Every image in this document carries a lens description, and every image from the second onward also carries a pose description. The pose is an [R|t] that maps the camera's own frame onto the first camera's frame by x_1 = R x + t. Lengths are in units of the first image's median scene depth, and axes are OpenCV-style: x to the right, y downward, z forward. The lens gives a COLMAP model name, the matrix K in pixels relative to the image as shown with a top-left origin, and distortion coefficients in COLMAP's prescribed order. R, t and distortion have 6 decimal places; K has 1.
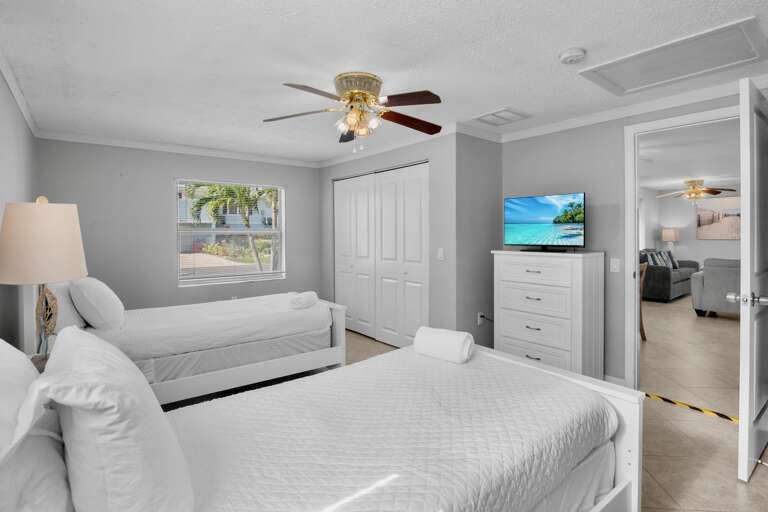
lens RADIAL K [[402.5, 0, 390.5], [0, 402.5, 230.3], [0, 0, 1]] dist [-0.000668, -0.001094]
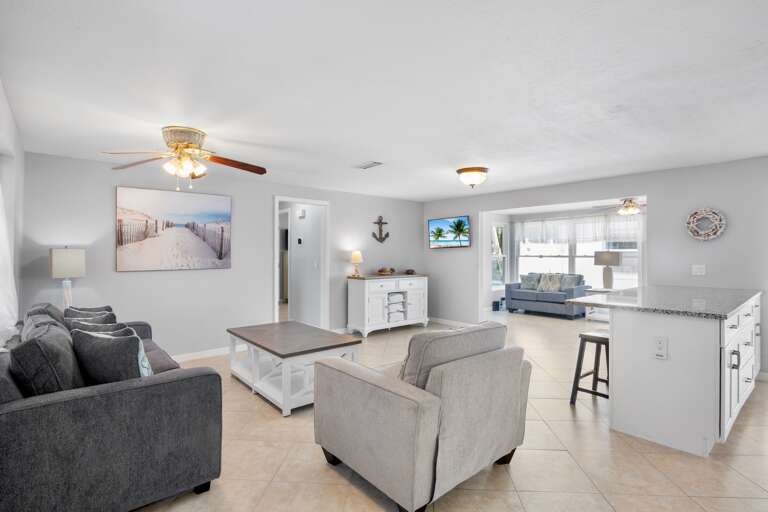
lens RADIAL K [[377.1, 0, 373.2], [0, 377.1, 252.9], [0, 0, 1]] dist [-0.013283, -0.001436]
pose [[0.016292, 0.002340, 0.999865, 0.342141], [-0.004856, 0.999986, -0.002261, 0.000261], [-0.999855, -0.004818, 0.016303, 0.730156]]
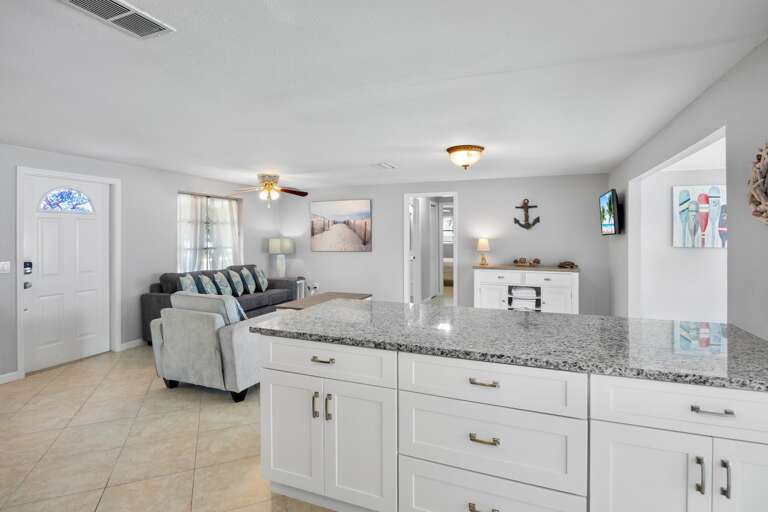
lens RADIAL K [[377.1, 0, 383.6], [0, 377.1, 228.8], [0, 0, 1]] dist [-0.013283, -0.001436]
pose [[0.883136, 0.006526, 0.469071, 0.563076], [-0.000849, 0.999924, -0.012312, -0.014459], [-0.469115, 0.010475, 0.883075, 0.255789]]
